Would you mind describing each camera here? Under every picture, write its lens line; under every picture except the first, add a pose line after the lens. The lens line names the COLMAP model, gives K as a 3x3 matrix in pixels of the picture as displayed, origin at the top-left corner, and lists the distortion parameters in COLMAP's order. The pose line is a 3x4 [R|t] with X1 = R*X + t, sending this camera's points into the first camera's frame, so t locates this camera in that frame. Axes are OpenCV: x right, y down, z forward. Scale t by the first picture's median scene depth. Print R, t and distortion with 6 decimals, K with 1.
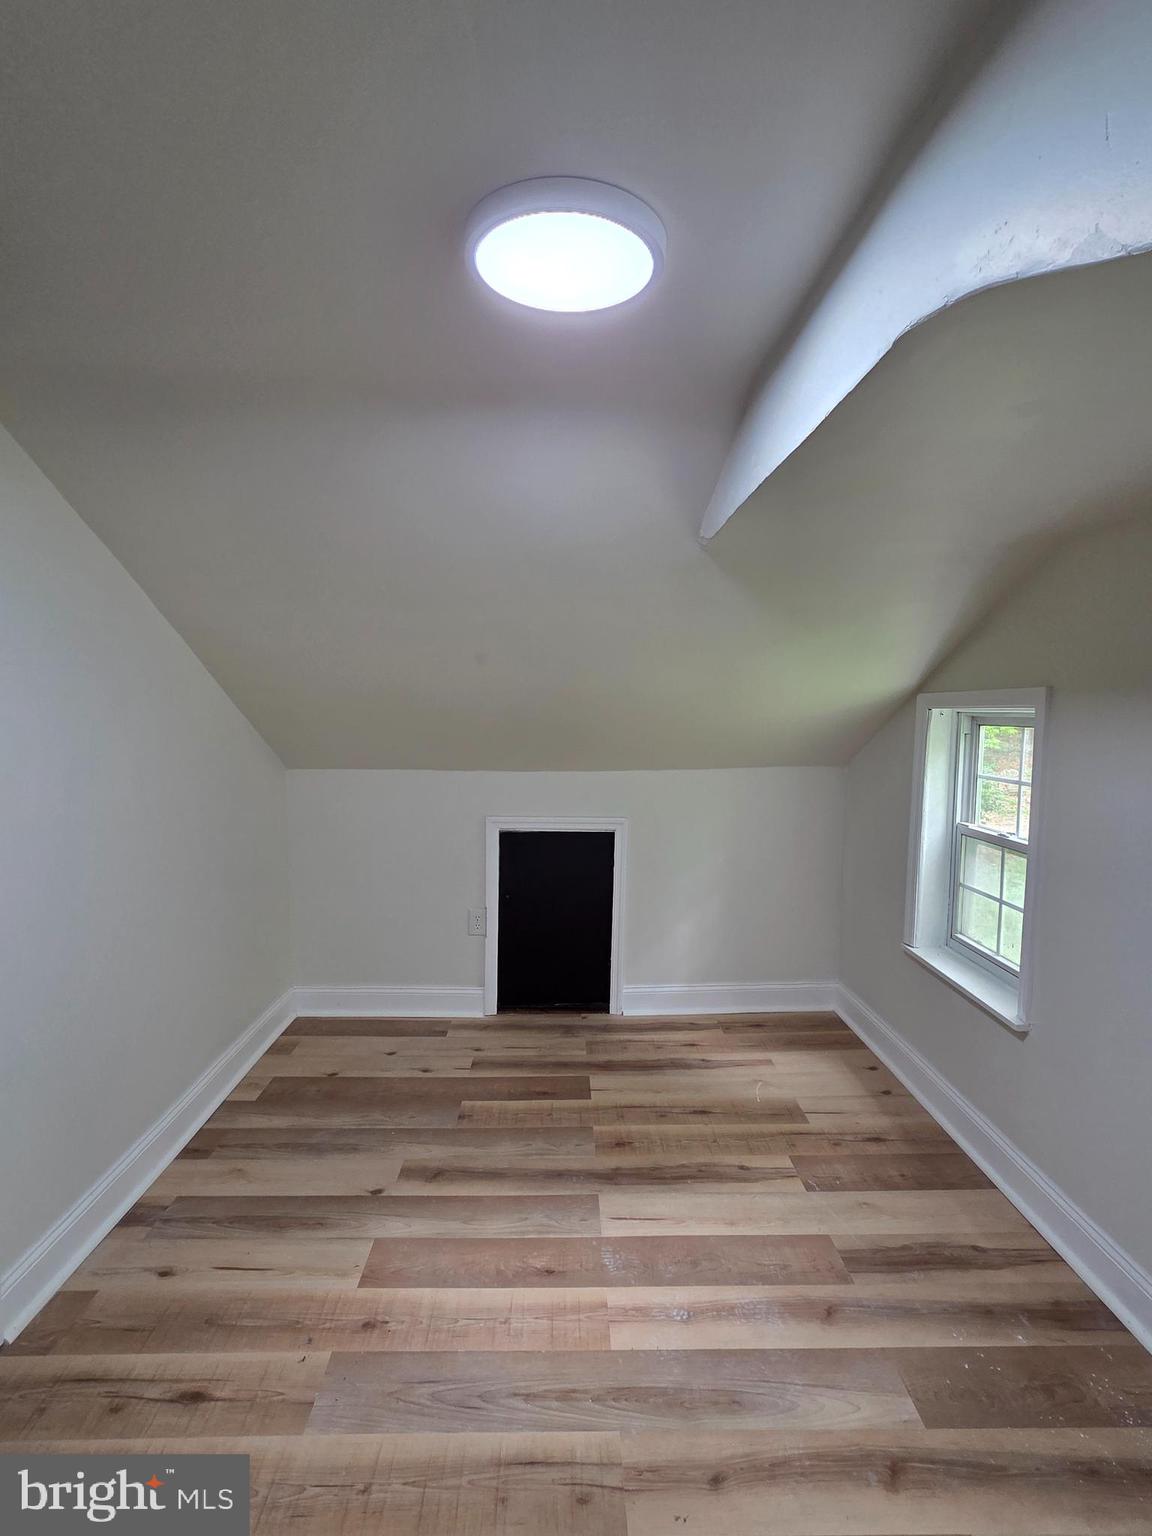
lens RADIAL K [[724.4, 0, 583.8], [0, 724.4, 765.0], [0, 0, 1]] dist [-0.002340, 0.004214]
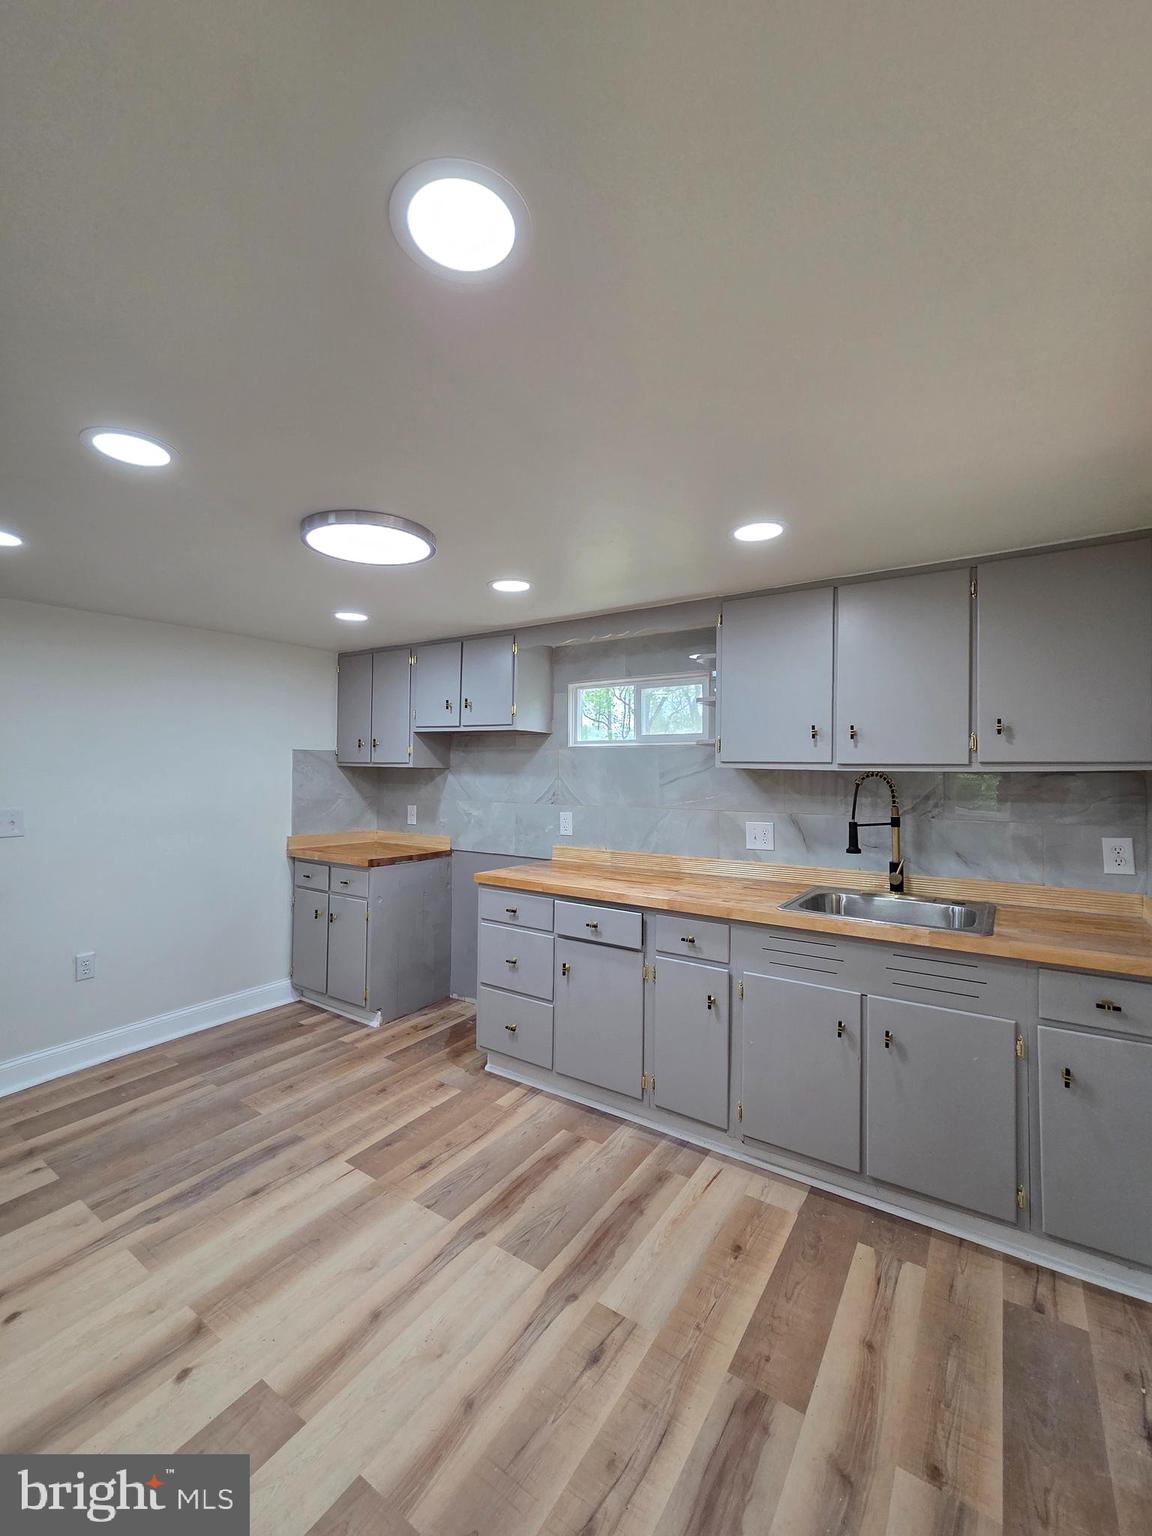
lens RADIAL K [[631.1, 0, 578.6], [0, 631.1, 762.5], [0, 0, 1]] dist [0.000550, 0.000632]
pose [[-0.578428, -0.029932, -0.815184, 0.852685], [-0.085493, 0.996048, 0.024090, -0.097312], [0.811241, 0.083627, -0.578701, 1.416010]]
